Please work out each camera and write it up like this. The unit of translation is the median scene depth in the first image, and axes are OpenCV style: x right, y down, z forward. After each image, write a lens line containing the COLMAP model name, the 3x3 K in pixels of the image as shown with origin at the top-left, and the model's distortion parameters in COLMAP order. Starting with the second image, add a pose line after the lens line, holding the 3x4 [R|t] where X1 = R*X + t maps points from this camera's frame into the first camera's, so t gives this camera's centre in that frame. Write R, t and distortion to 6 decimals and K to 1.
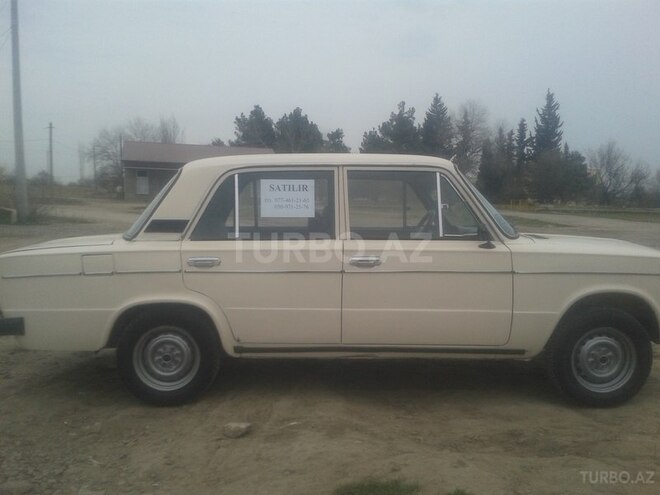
lens RADIAL K [[2278.1, 0, 330.0], [0, 2278.1, 247.5], [0, 0, 1]] dist [1.508689, -1.030988]
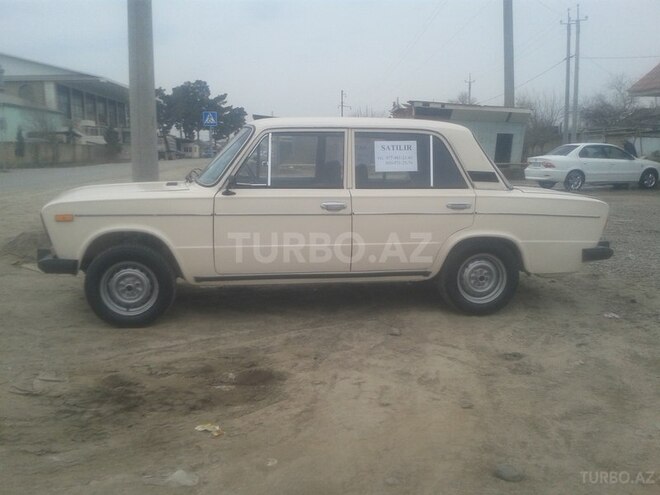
lens RADIAL K [[2278.1, 0, 330.0], [0, 2278.1, 247.5], [0, 0, 1]] dist [1.508689, -1.030988]
pose [[0.854146, -0.017104, 0.519753, -0.630133], [0.004248, 0.999655, 0.025915, -0.003209], [-0.520017, -0.019928, 0.853924, -0.064119]]
